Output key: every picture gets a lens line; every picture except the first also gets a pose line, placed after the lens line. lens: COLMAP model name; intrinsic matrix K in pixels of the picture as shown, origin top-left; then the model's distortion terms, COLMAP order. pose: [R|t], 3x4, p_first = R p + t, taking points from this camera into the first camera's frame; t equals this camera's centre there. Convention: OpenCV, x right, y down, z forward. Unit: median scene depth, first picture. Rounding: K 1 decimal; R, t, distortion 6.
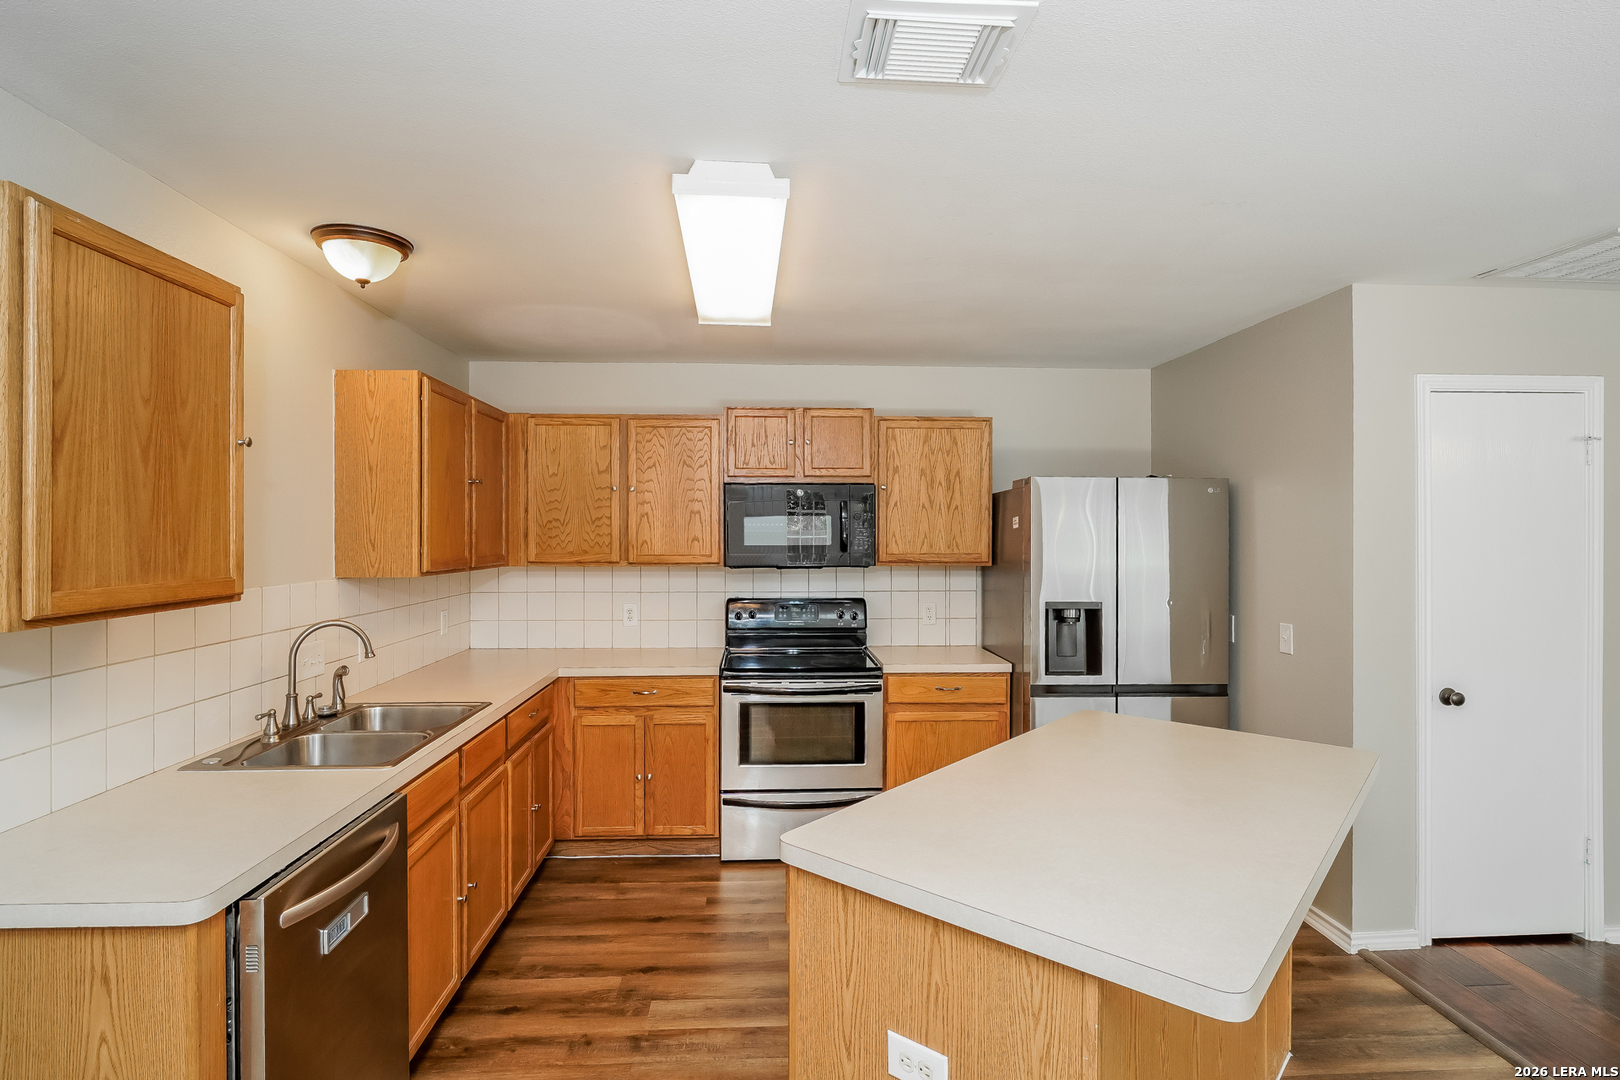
lens RADIAL K [[766.5, 0, 844.7], [0, 766.5, 530.7], [0, 0, 1]] dist [0.001321, 0.000363]
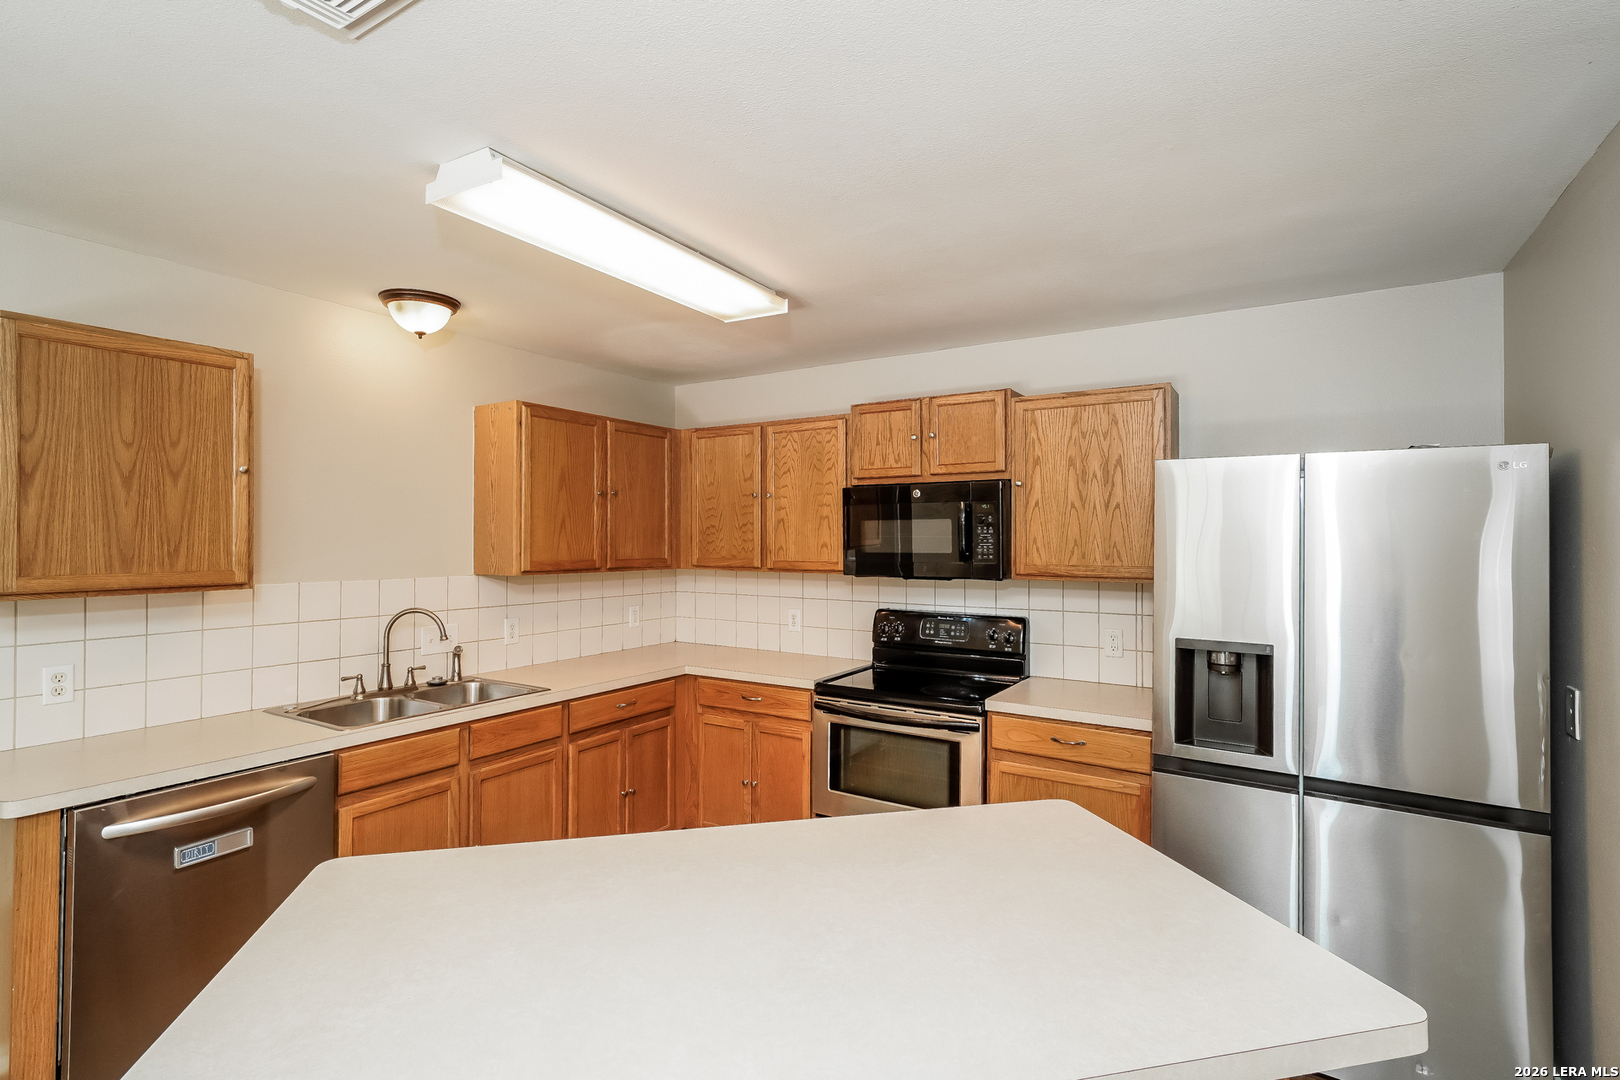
lens RADIAL K [[766.5, 0, 809.9], [0, 766.5, 534.4], [0, 0, 1]] dist [0.001321, 0.000363]
pose [[0.821184, -0.001244, -0.570662, 0.340779], [-0.000517, 0.999996, -0.002924, 0.000072], [0.570663, 0.002696, 0.821180, 0.204373]]
